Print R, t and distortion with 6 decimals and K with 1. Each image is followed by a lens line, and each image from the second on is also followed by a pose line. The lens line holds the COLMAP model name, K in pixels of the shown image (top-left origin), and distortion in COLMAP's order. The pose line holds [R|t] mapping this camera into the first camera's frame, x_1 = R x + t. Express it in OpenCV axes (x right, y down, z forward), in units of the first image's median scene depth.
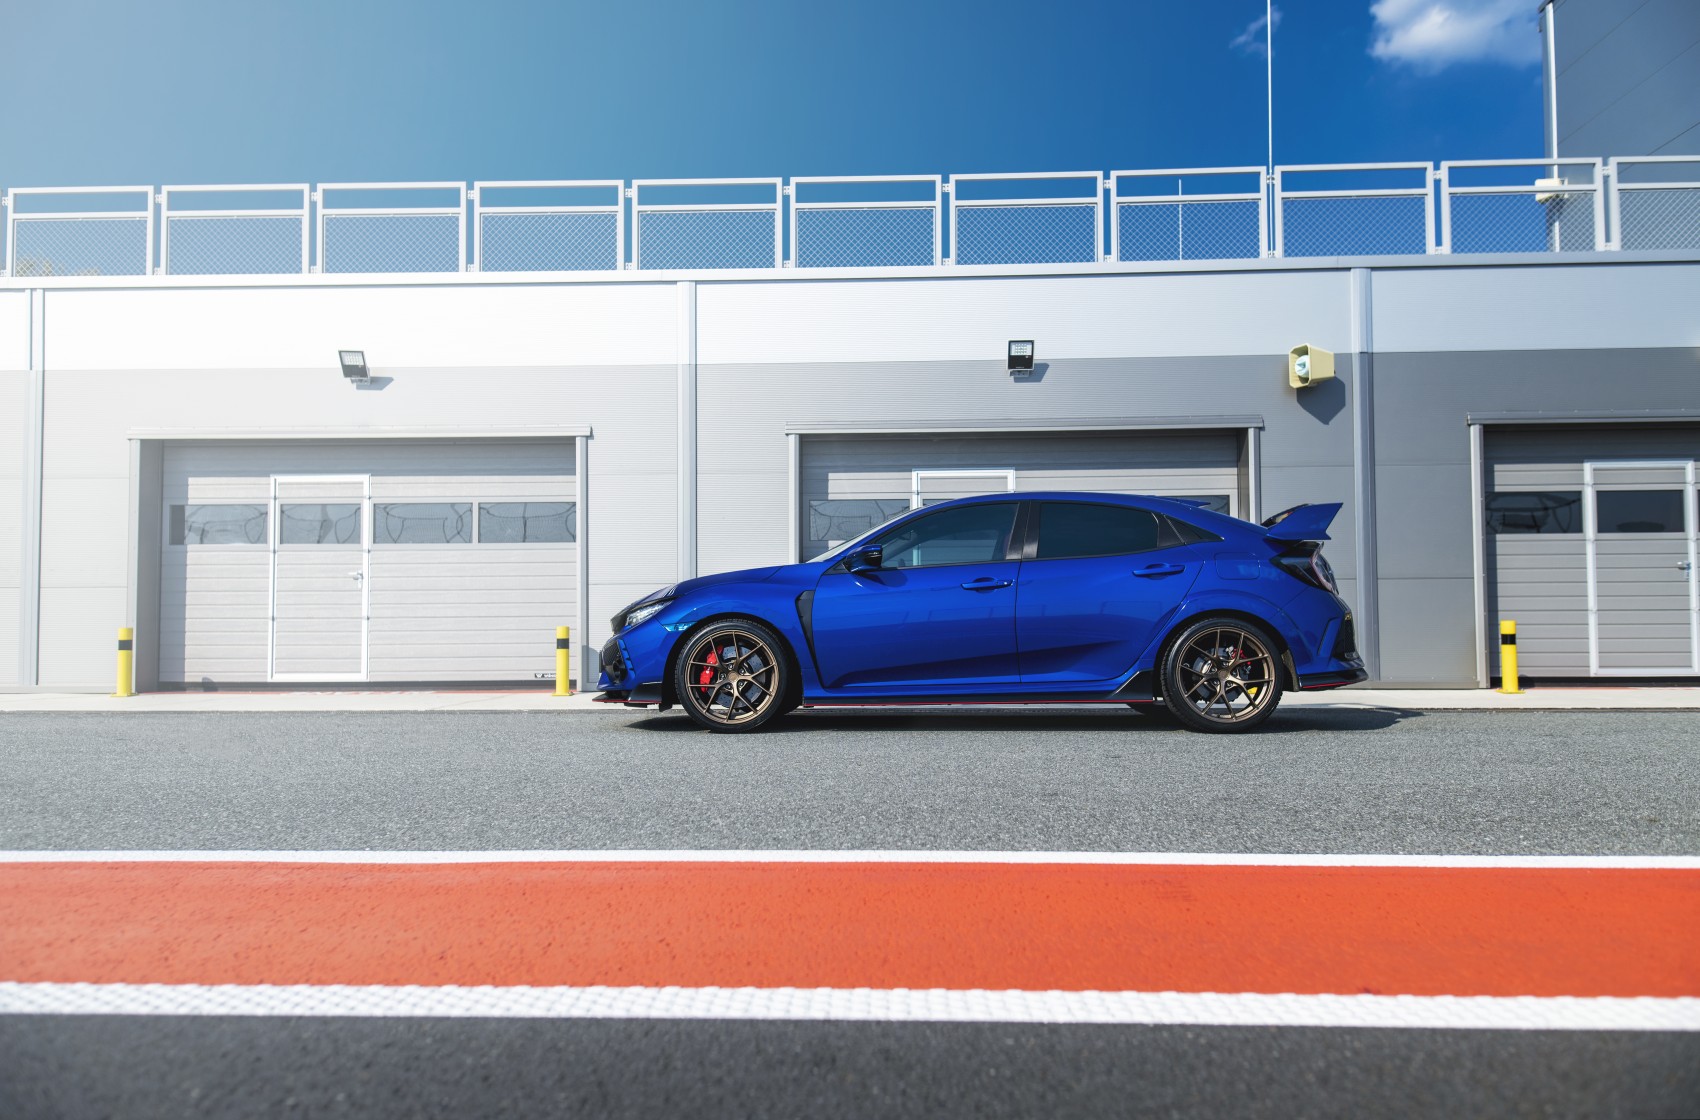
lens RADIAL K [[1168.1, 0, 850.0], [0, 1168.1, 560.0], [0, 0, 1]] dist [0.066878, -0.047487]
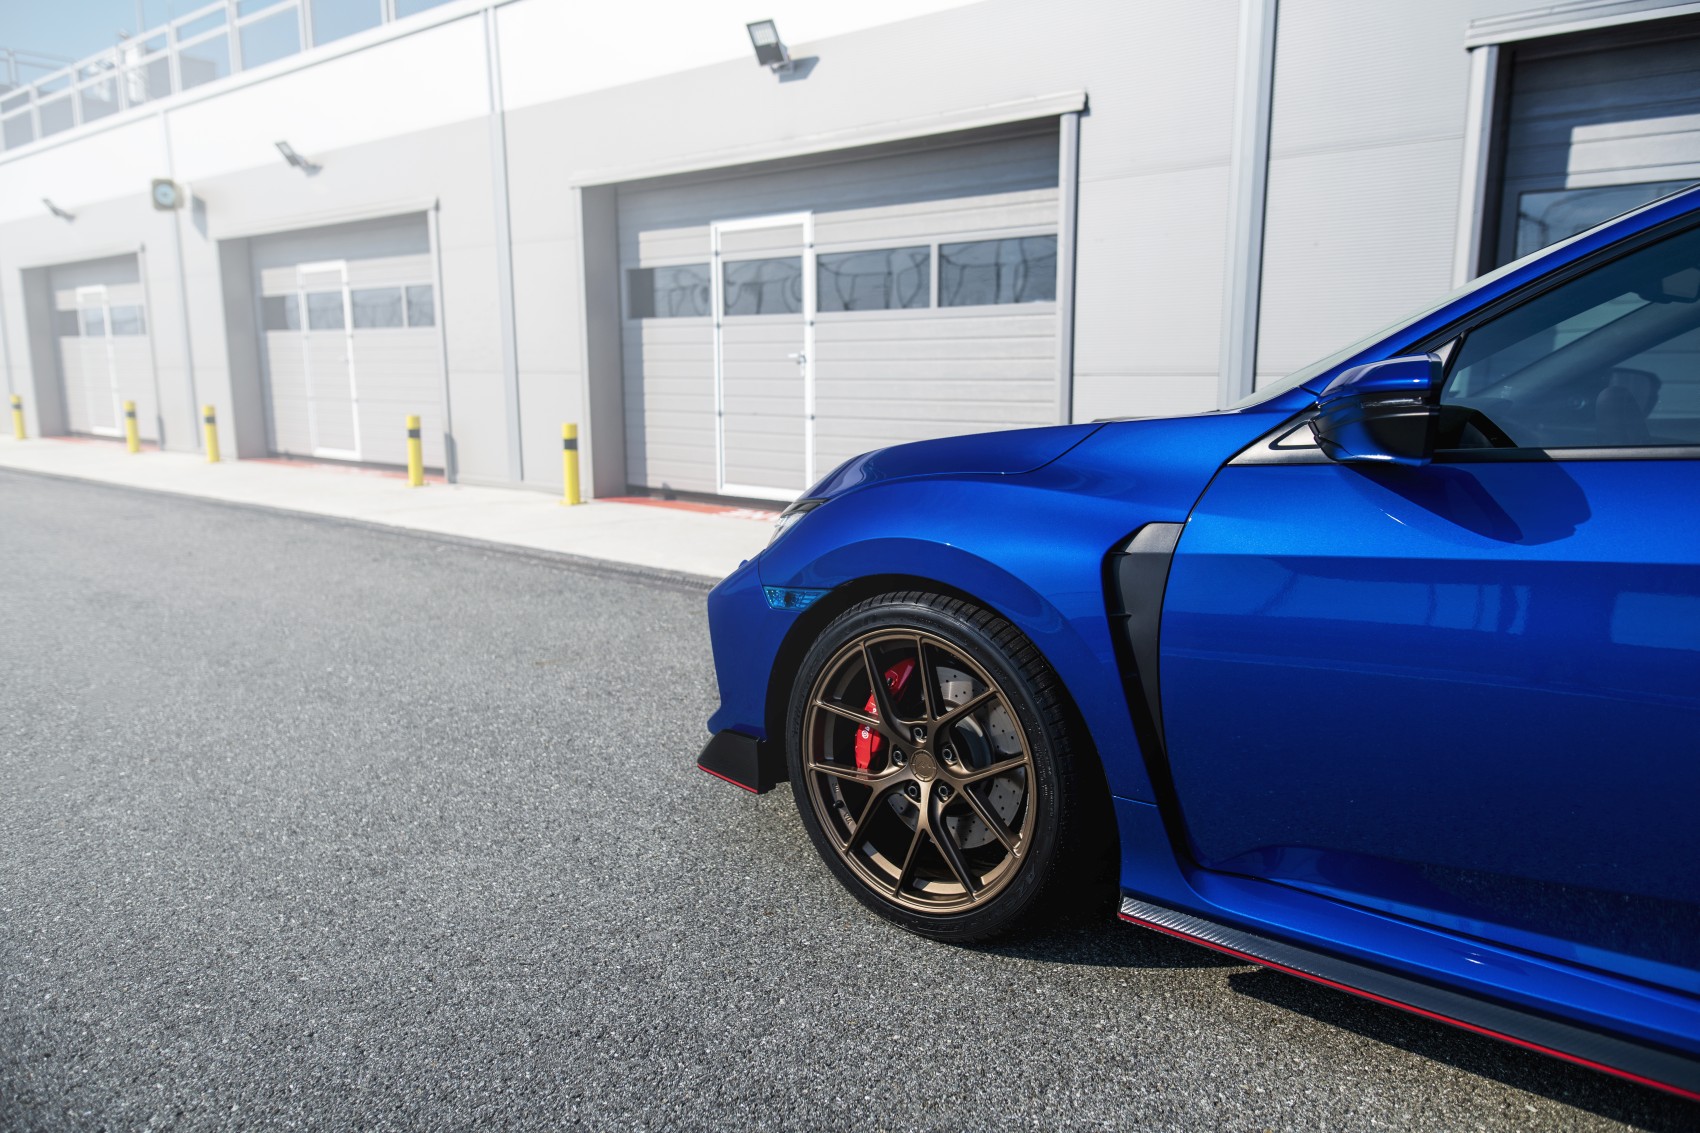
lens RADIAL K [[1170.6, 0, 850.0], [0, 1170.6, 566.5], [0, 0, 1]] dist [0.035776, -0.004887]
pose [[0.811486, 0.098980, -0.575929, 0.037777], [0.031940, 0.976565, 0.212838, -0.014231], [0.583499, -0.191110, 0.789307, 0.428369]]
